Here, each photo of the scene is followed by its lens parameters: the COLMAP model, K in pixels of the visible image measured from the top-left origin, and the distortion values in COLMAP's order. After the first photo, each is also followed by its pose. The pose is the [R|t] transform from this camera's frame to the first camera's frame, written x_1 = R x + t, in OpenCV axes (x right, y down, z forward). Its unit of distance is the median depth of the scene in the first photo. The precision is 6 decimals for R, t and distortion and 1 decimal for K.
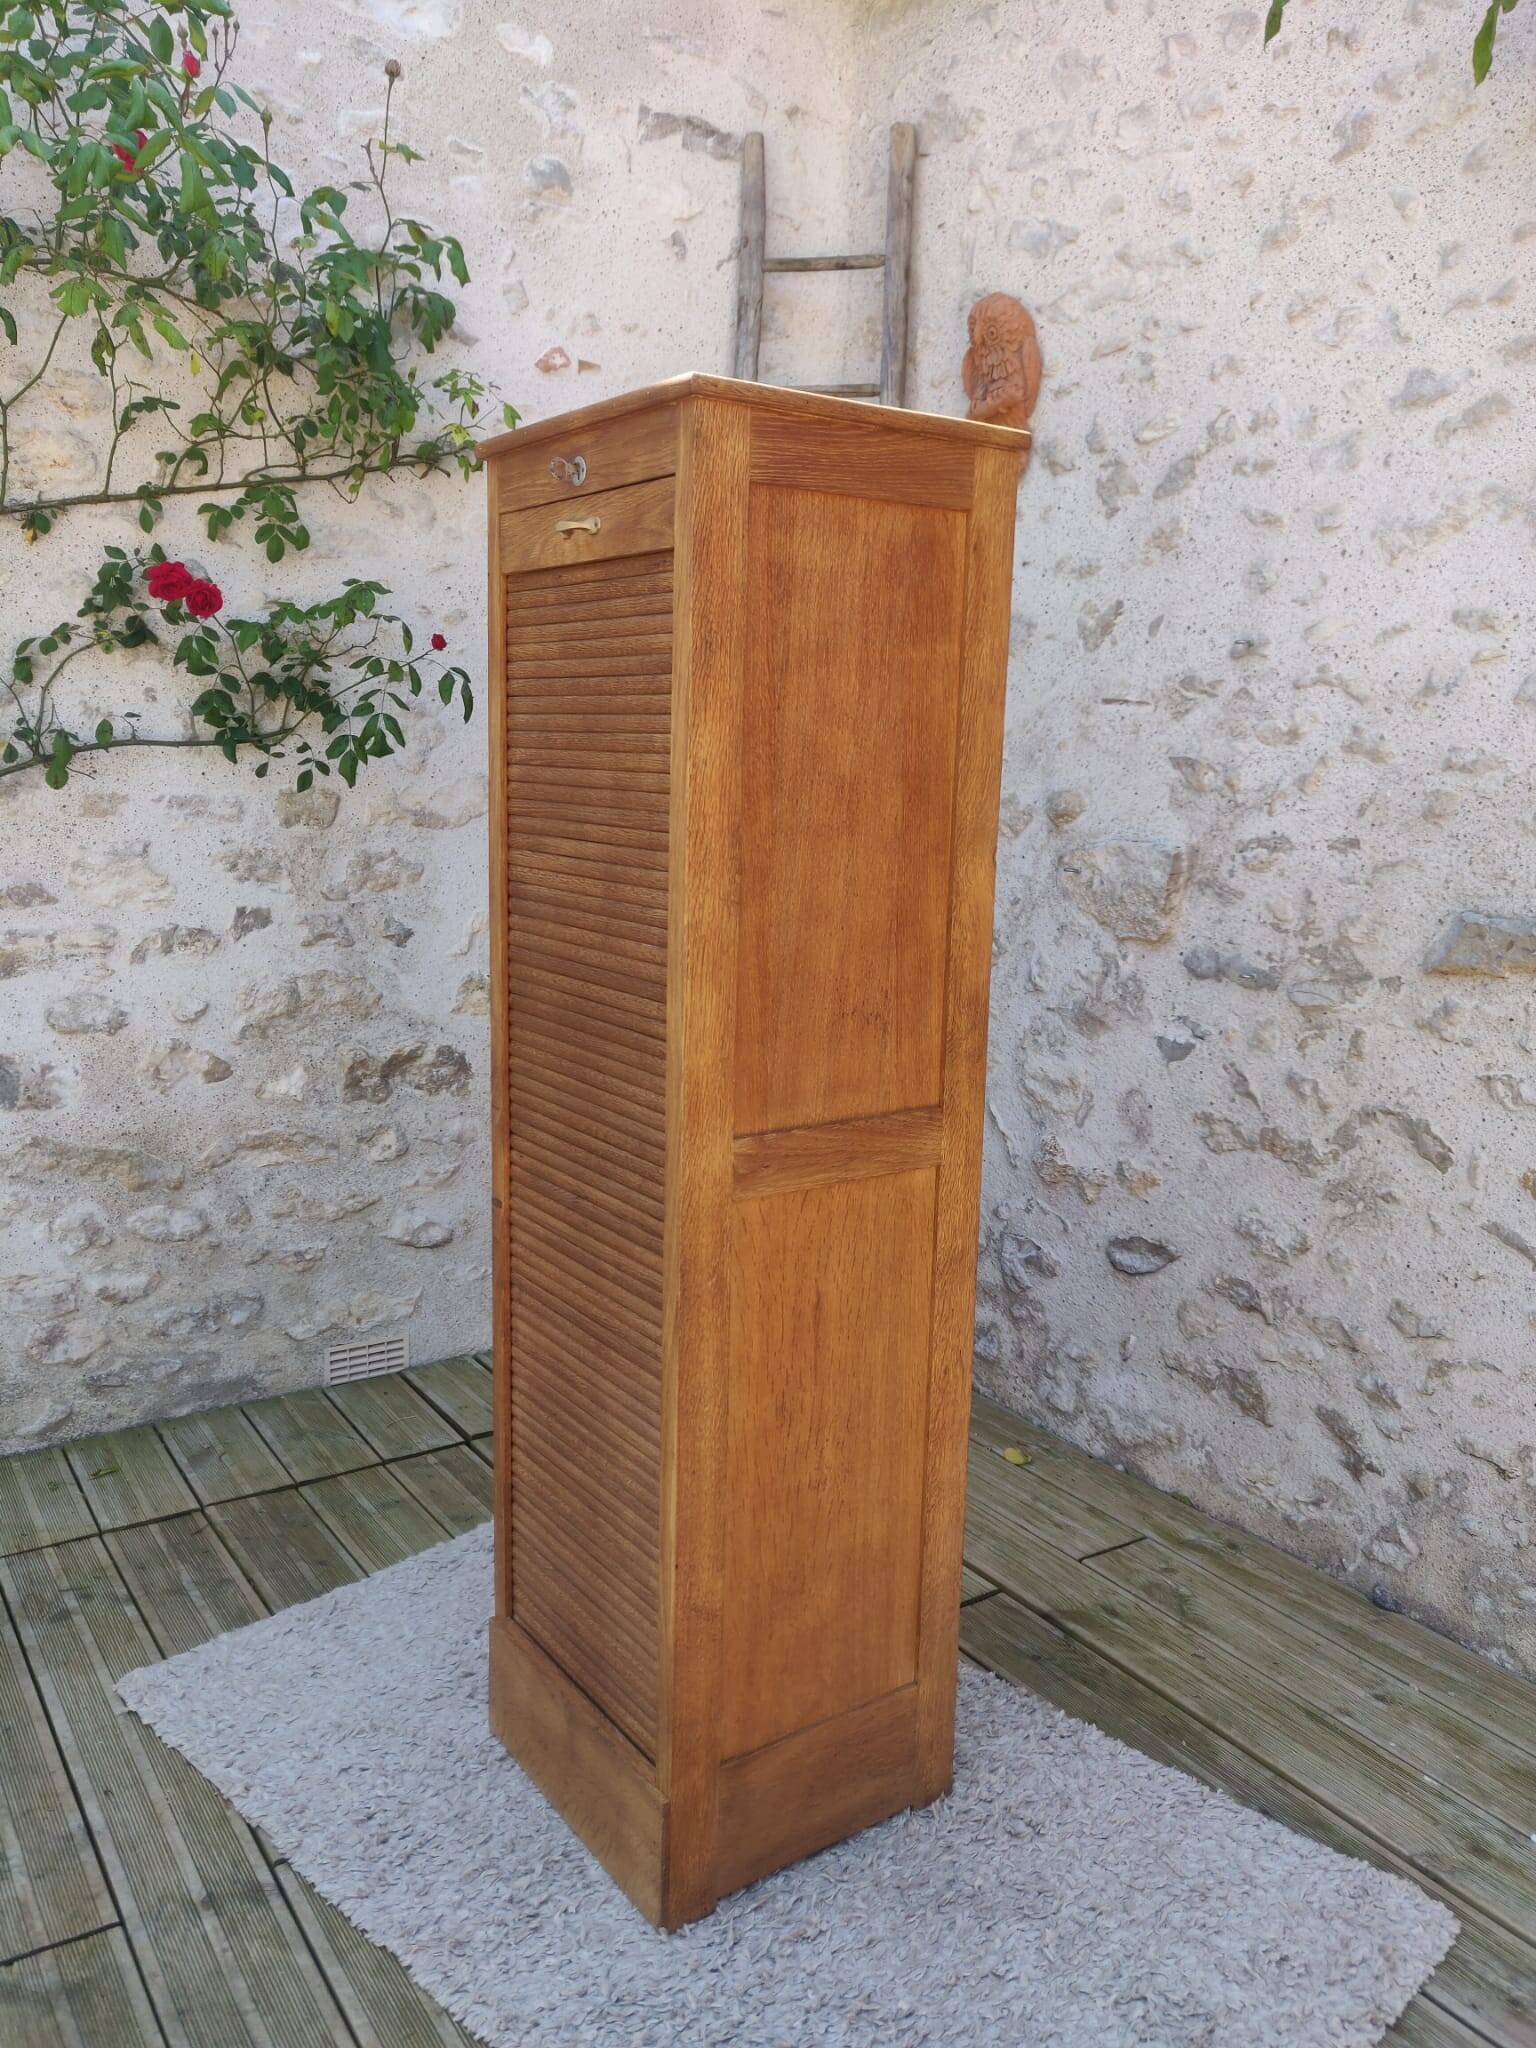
lens RADIAL K [[1593.1, 0, 764.2], [0, 1593.1, 1014.5], [0, 0, 1]] dist [-0.018699, 0.068810]
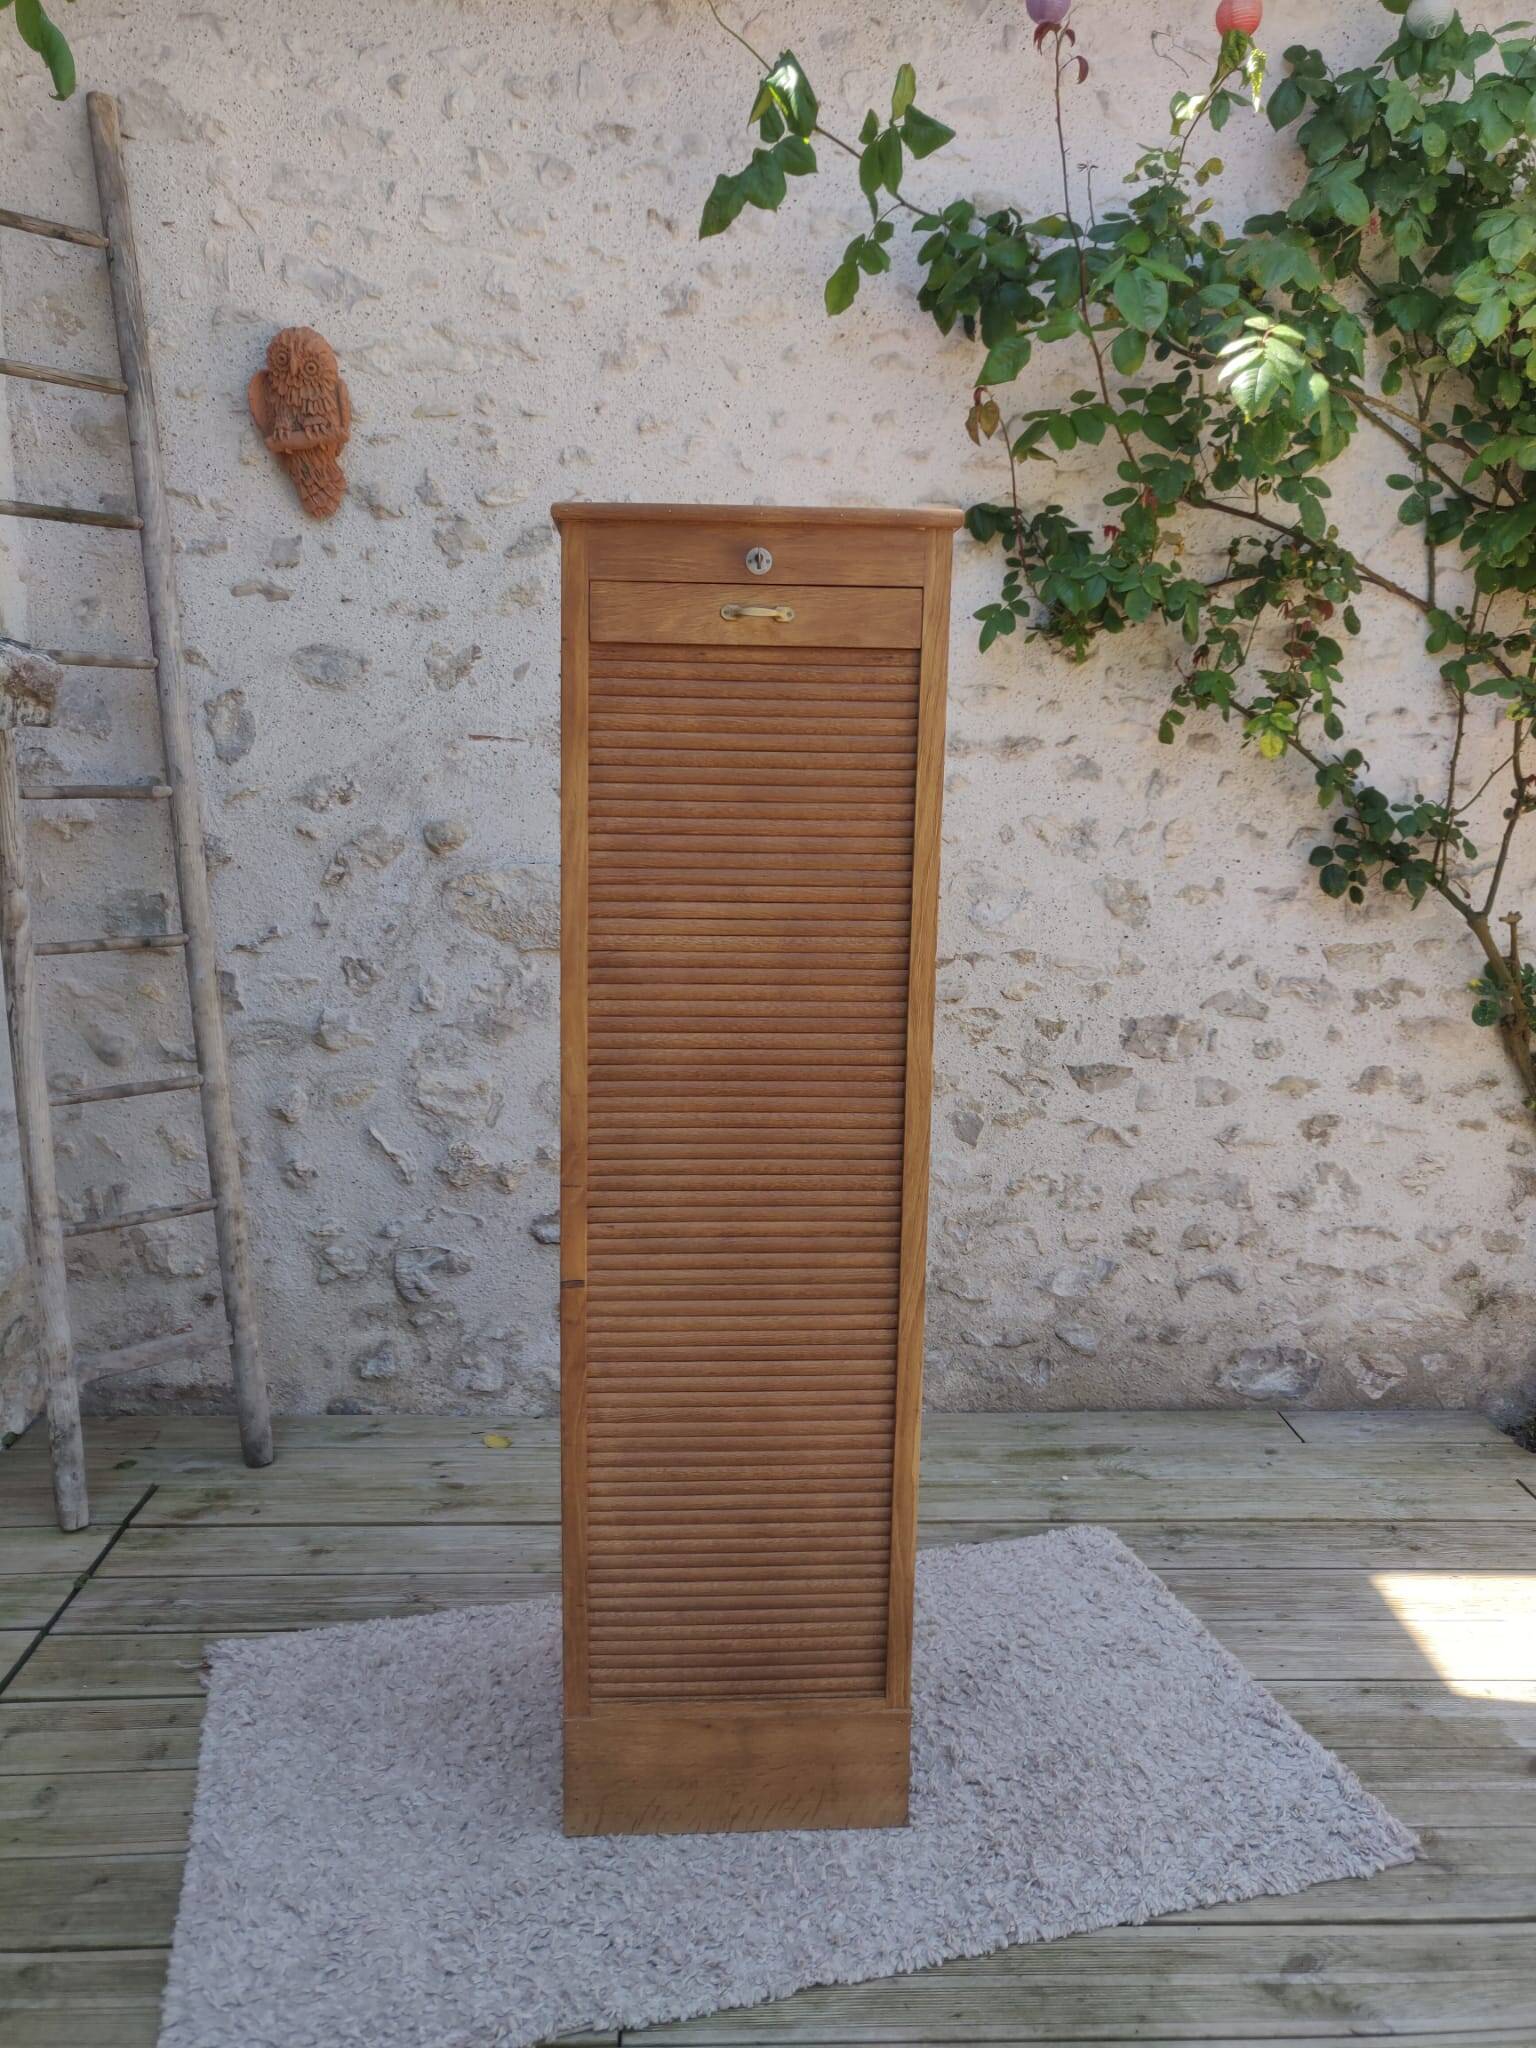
lens RADIAL K [[1593.1, 0, 776.0], [0, 1593.1, 1004.5], [0, 0, 1]] dist [-0.018699, 0.068810]
pose [[0.520309, -0.146508, 0.841317, -0.649351], [0.140893, 0.986400, 0.084638, -0.082603], [-0.842275, 0.074497, 0.533875, 0.266937]]
